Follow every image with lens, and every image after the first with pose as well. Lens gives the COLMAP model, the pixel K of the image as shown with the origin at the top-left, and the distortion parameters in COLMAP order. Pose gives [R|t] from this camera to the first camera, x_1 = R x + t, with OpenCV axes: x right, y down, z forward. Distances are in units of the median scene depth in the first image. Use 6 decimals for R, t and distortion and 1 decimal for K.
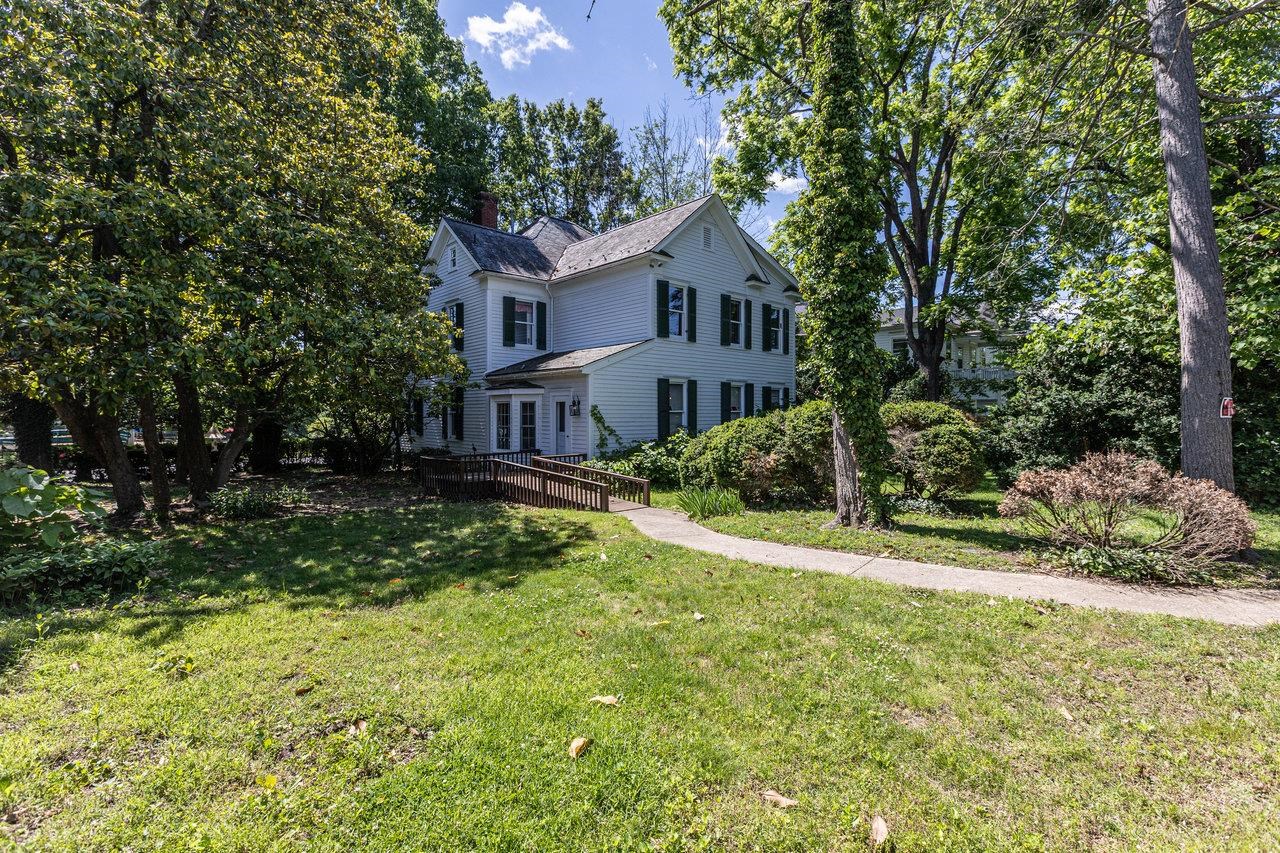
lens RADIAL K [[615.5, 0, 640.0], [0, 615.5, 426.5], [0, 0, 1]] dist [0.000527, 0.000186]
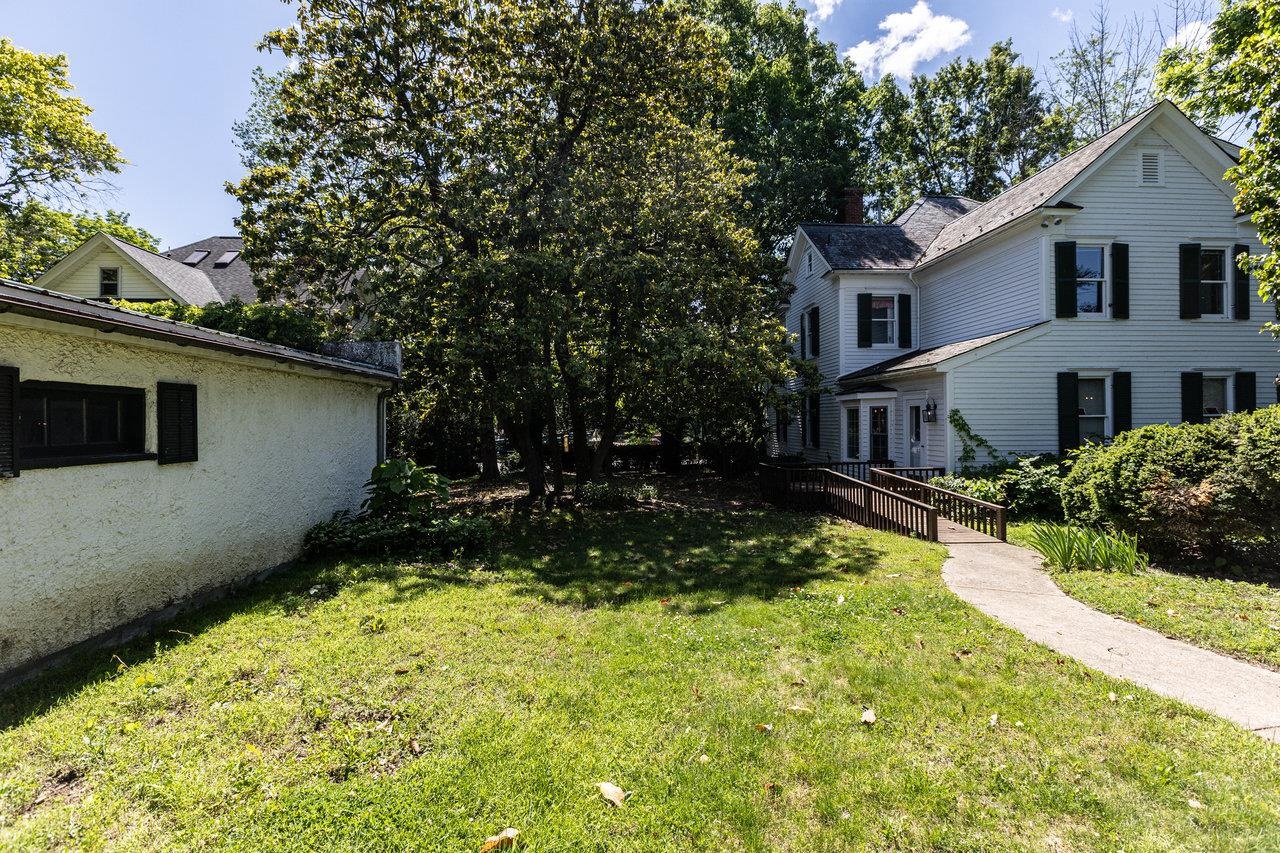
lens RADIAL K [[587.4, 0, 640.0], [0, 587.4, 426.5], [0, 0, 1]] dist [-0.001080, -0.000947]
pose [[0.751495, 0.002499, -0.659734, 0.121326], [-0.009207, 0.999935, -0.006700, -0.002434], [0.659674, 0.011109, 0.751469, 0.123868]]
